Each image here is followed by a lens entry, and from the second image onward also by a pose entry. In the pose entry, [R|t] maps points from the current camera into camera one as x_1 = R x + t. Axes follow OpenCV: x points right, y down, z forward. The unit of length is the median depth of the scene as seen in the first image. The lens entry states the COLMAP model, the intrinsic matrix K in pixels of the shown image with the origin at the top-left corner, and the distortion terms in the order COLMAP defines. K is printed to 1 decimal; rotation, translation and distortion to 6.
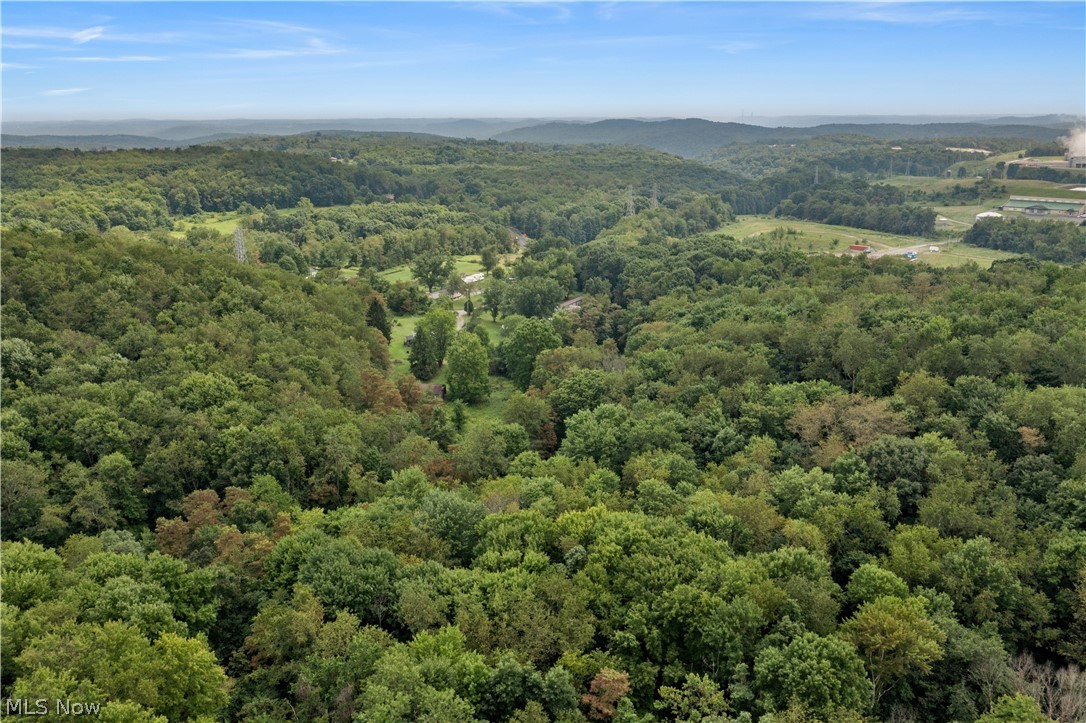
lens RADIAL K [[852.1, 0, 545.2], [0, 852.1, 362.6], [0, 0, 1]] dist [-0.024899, 0.006839]
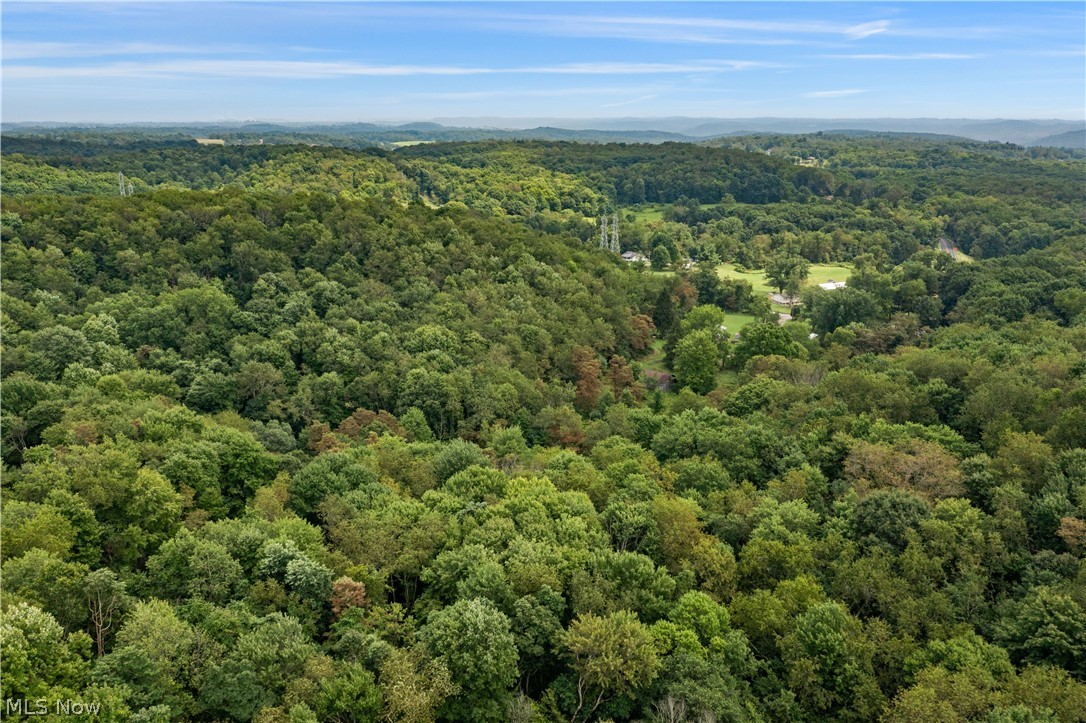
lens RADIAL K [[852.1, 0, 545.2], [0, 852.1, 362.6], [0, 0, 1]] dist [-0.024899, 0.006839]
pose [[0.833148, 0.156124, -0.530556, 0.115472], [-0.155216, 0.986779, 0.046634, -0.005106], [0.530823, 0.043498, 0.846366, 0.013335]]
